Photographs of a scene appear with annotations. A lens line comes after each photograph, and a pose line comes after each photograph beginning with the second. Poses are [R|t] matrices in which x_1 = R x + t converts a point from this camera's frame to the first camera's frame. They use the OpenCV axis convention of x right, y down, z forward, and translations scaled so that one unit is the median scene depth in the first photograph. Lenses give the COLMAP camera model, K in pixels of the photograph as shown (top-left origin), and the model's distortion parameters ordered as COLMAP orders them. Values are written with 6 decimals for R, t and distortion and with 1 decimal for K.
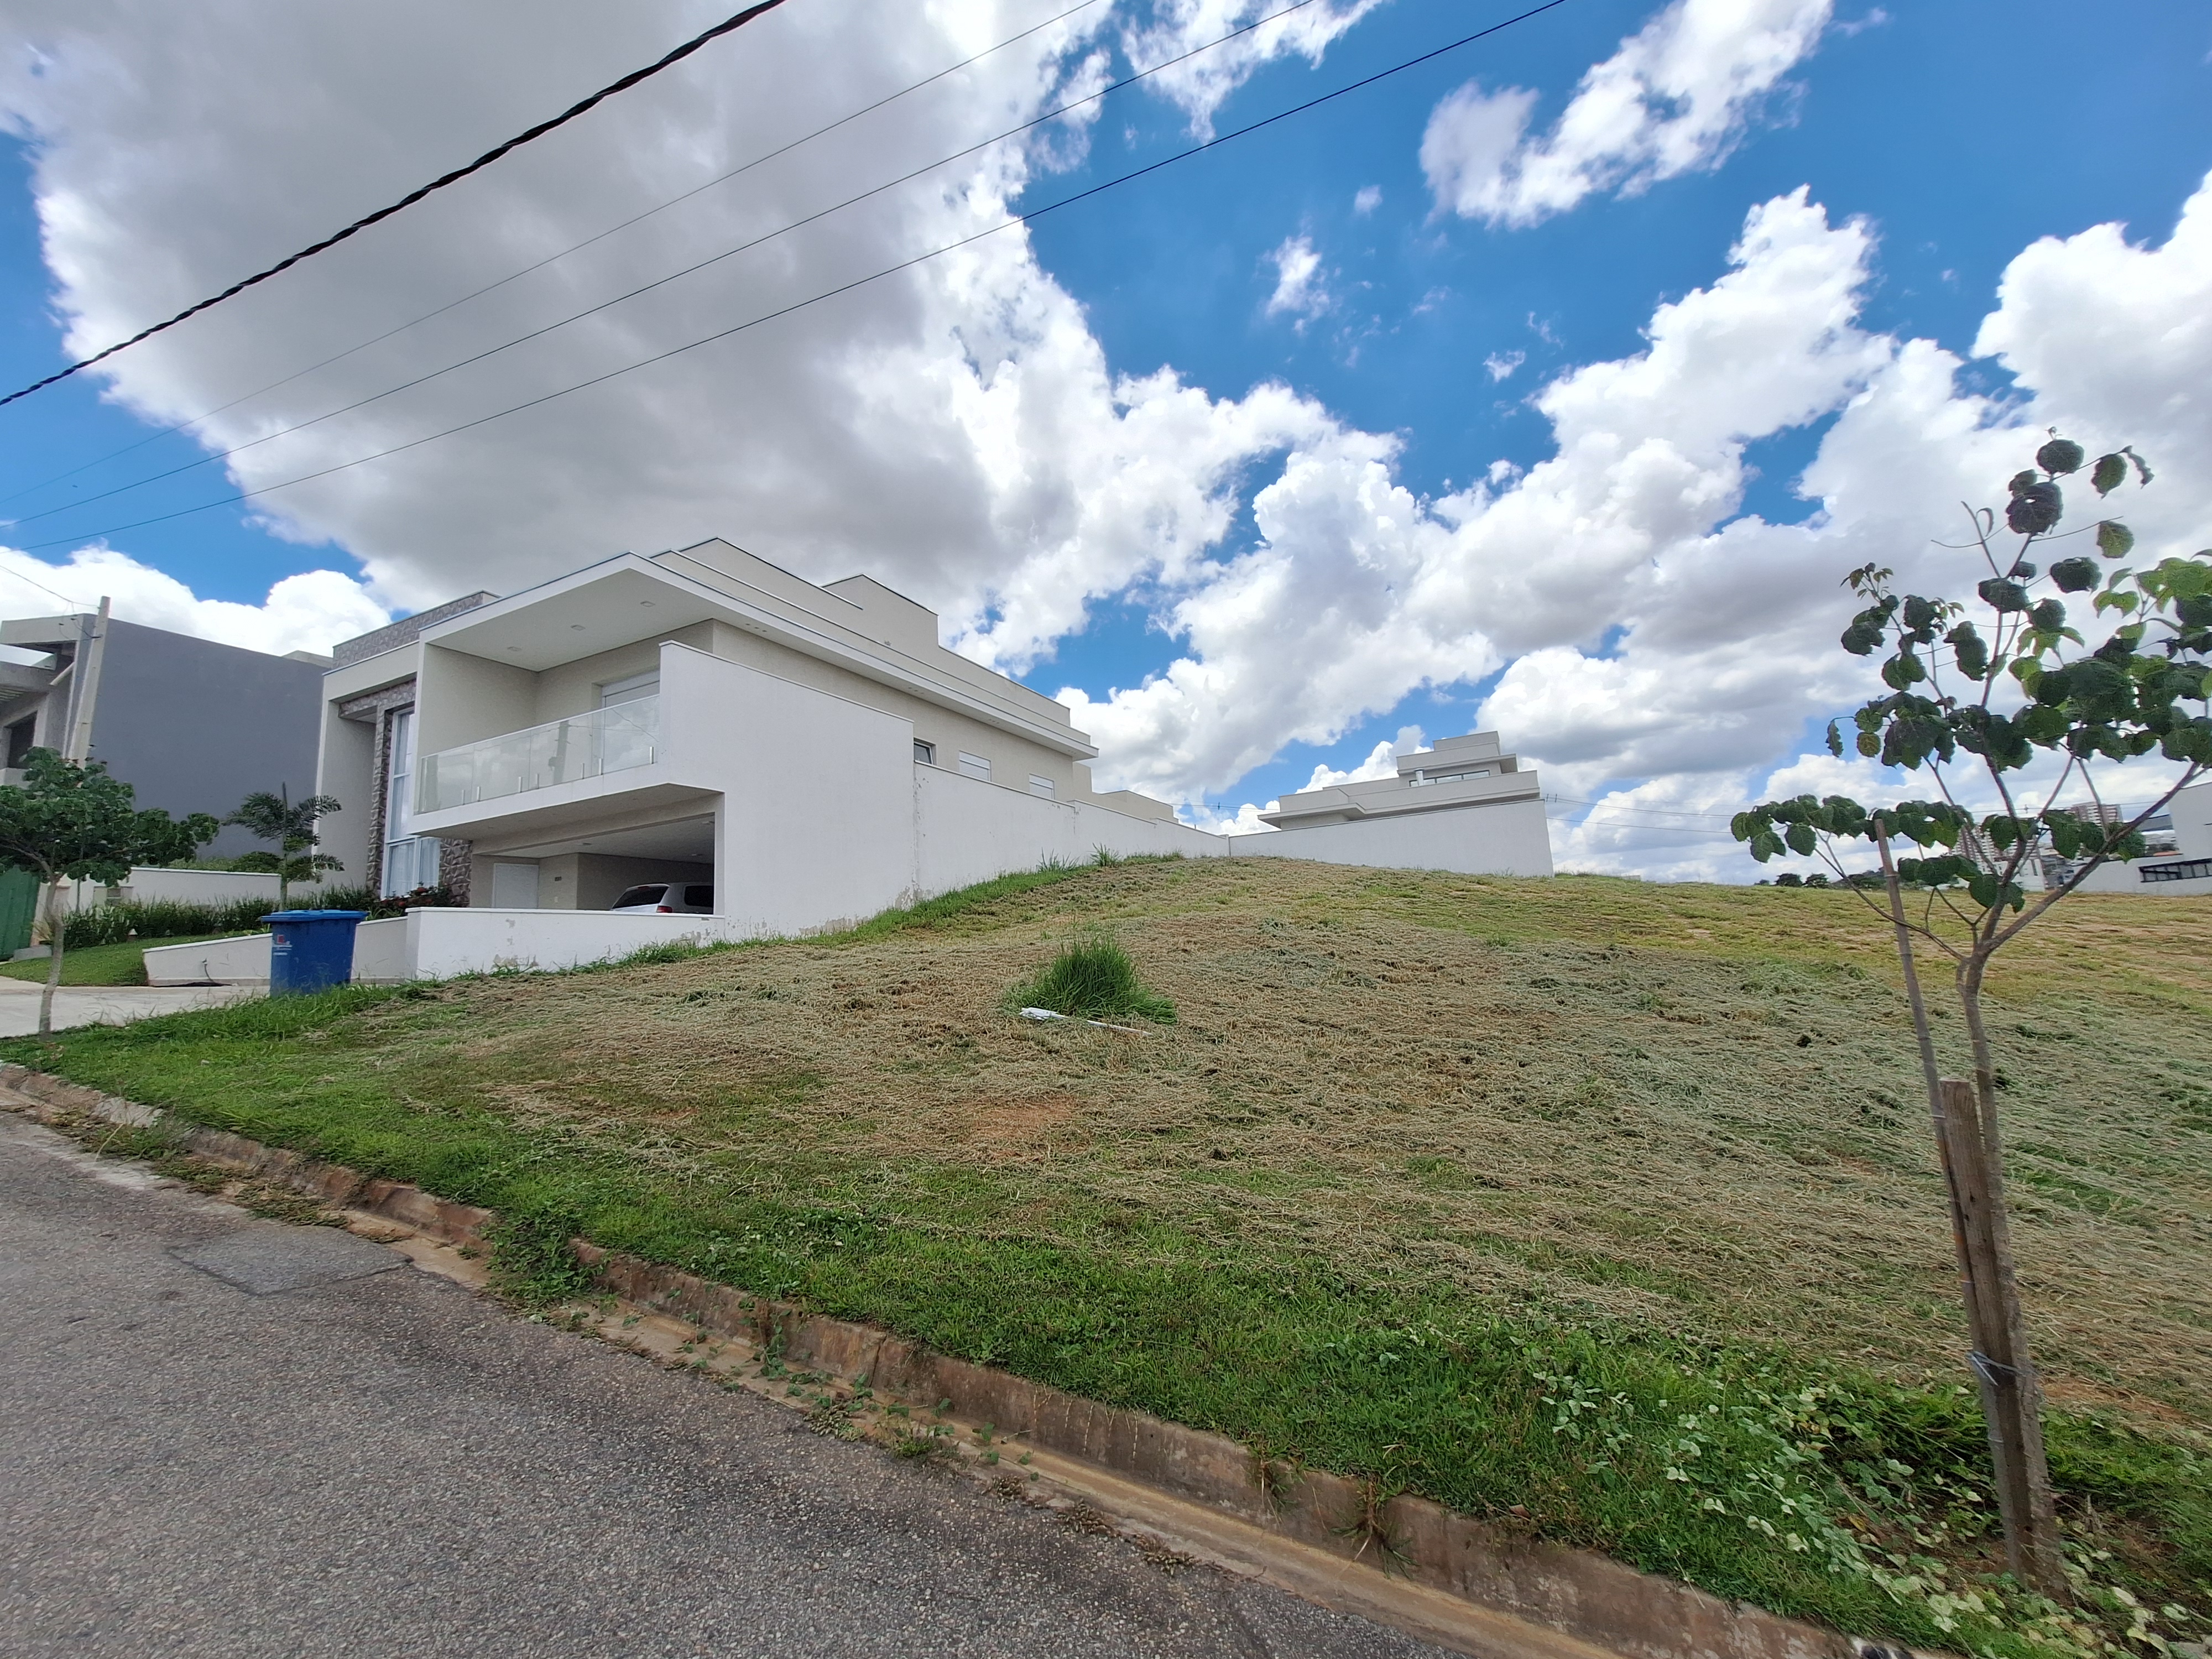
lens RADIAL K [[889.5, 0, 1131.2], [0, 889.5, 818.2], [0, 0, 1]] dist [-0.002148, 0.001299]
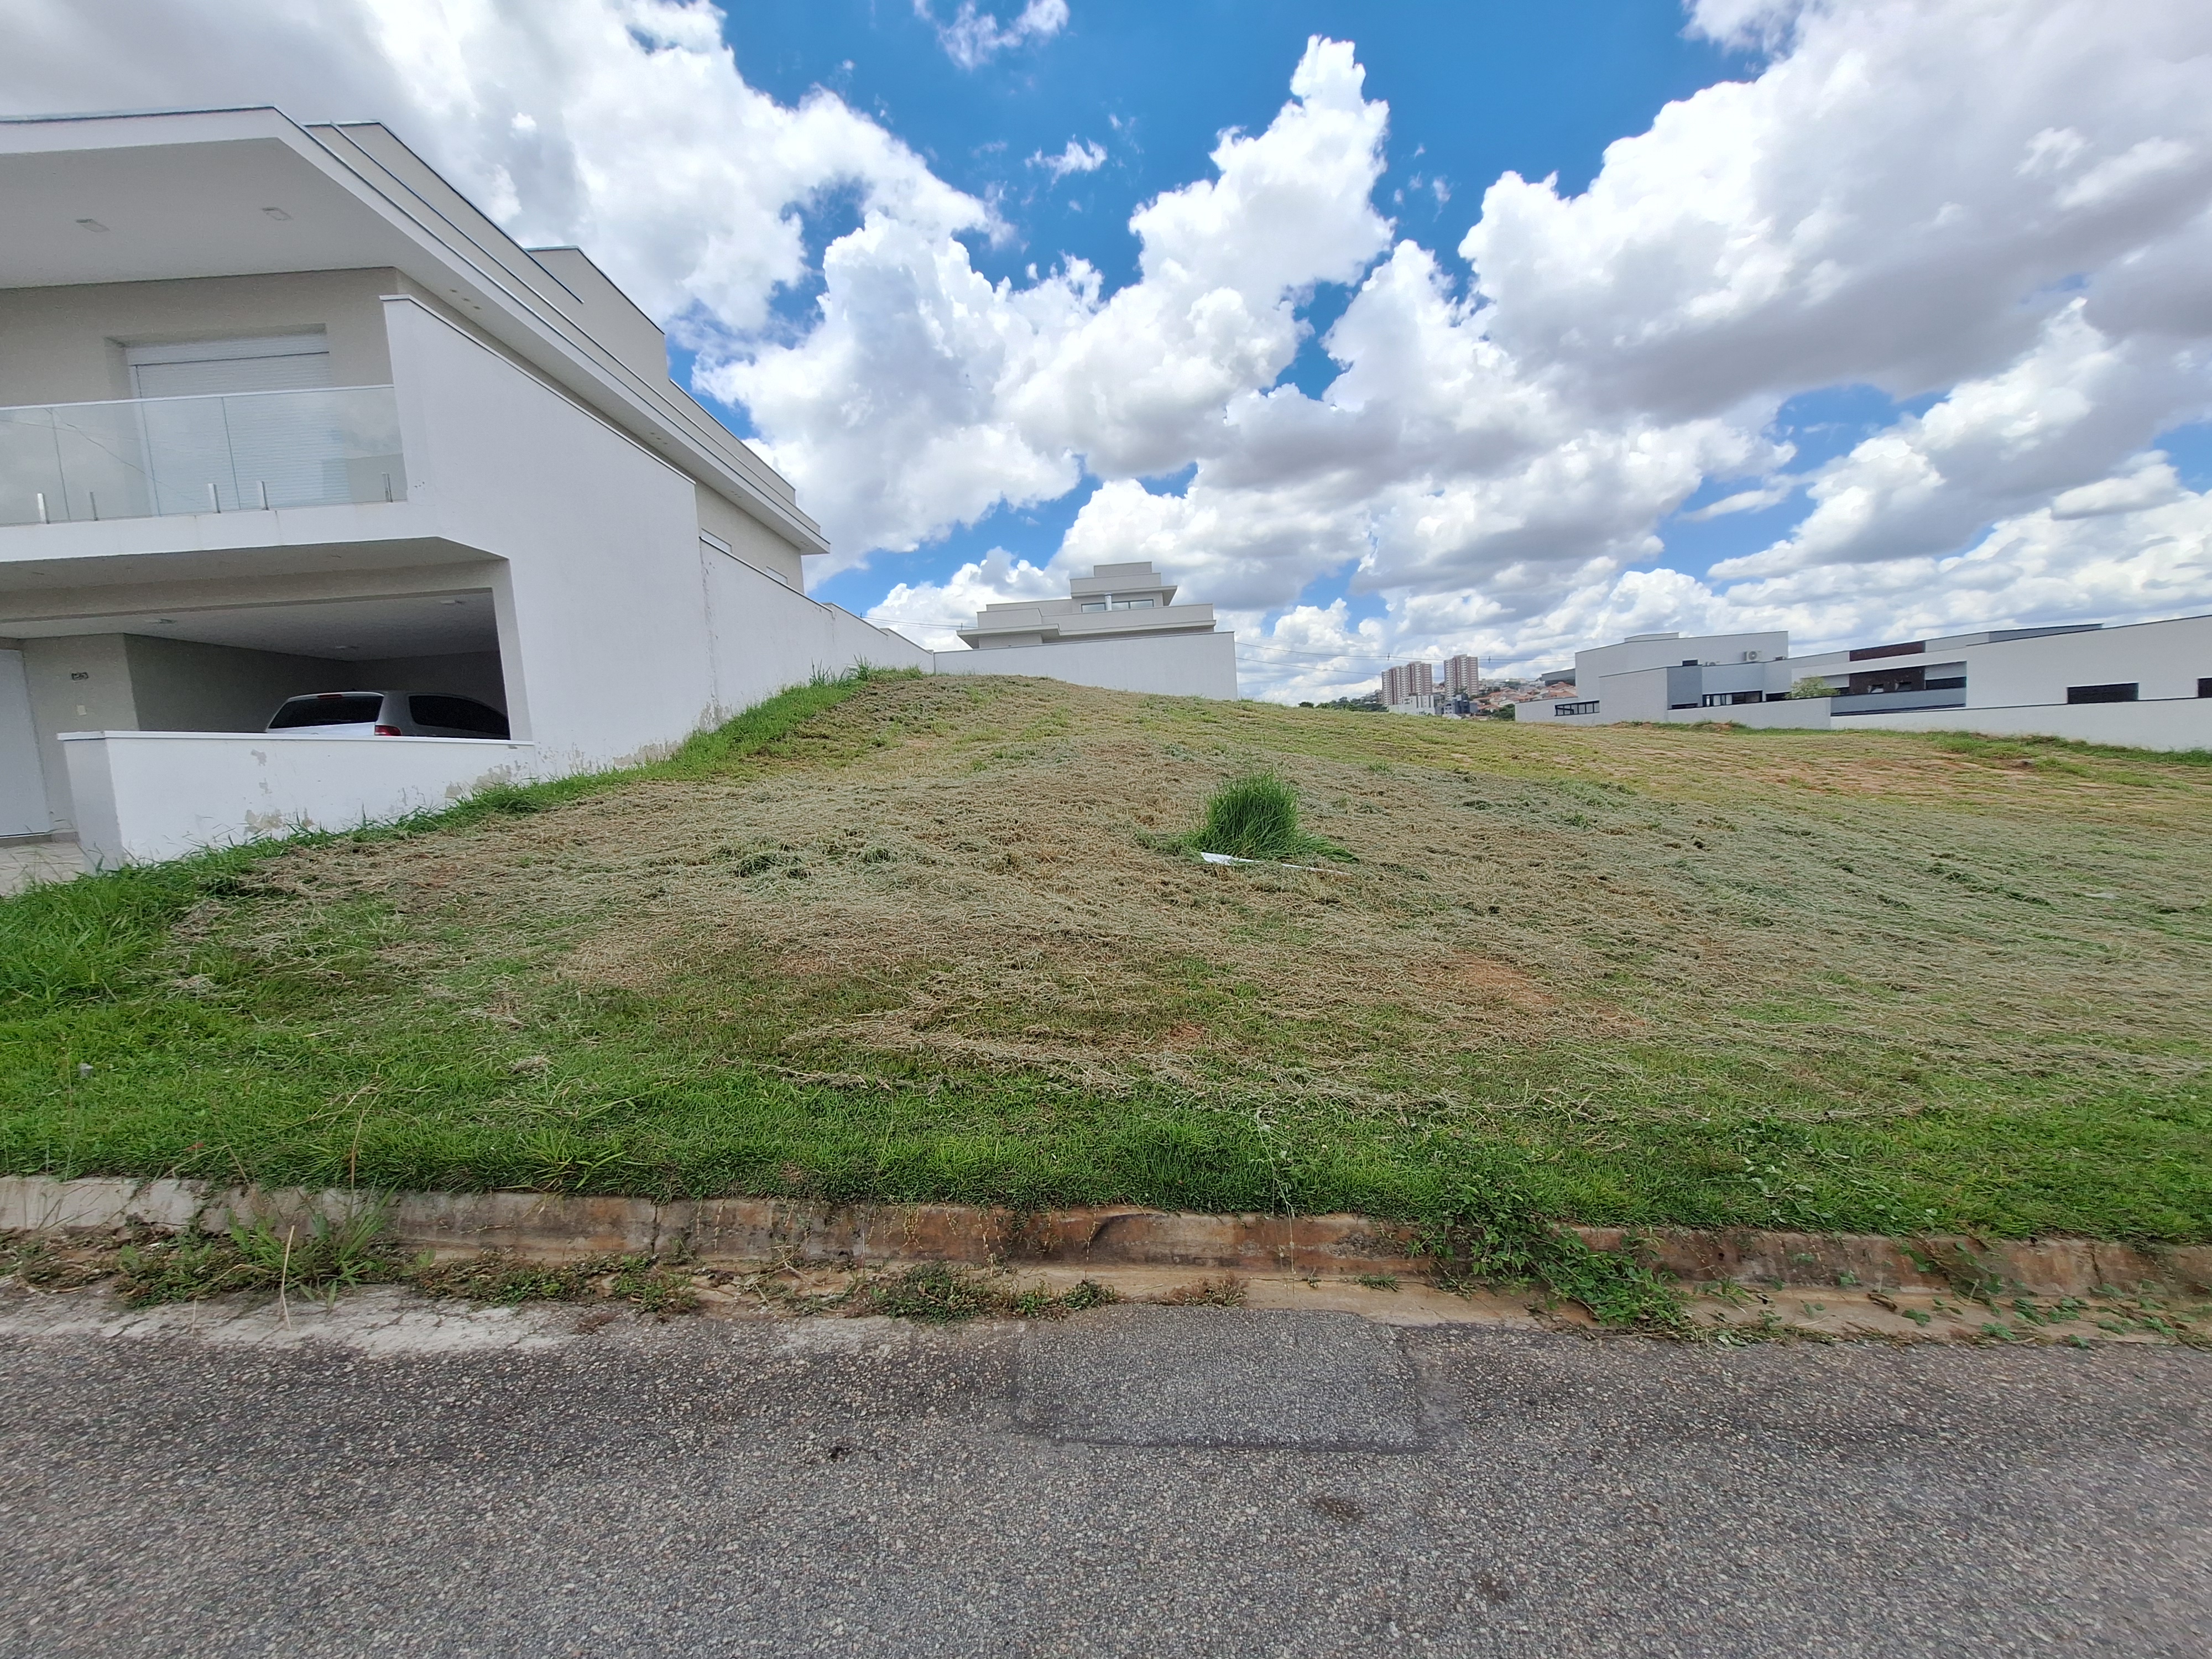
lens RADIAL K [[889.5, 0, 1108.4], [0, 889.5, 841.5], [0, 0, 1]] dist [-0.002148, 0.001299]
pose [[0.897771, -0.046042, 0.438049, -0.276335], [-0.055125, 0.974957, 0.215451, 0.007709], [-0.436999, -0.217573, 0.872751, 0.131035]]
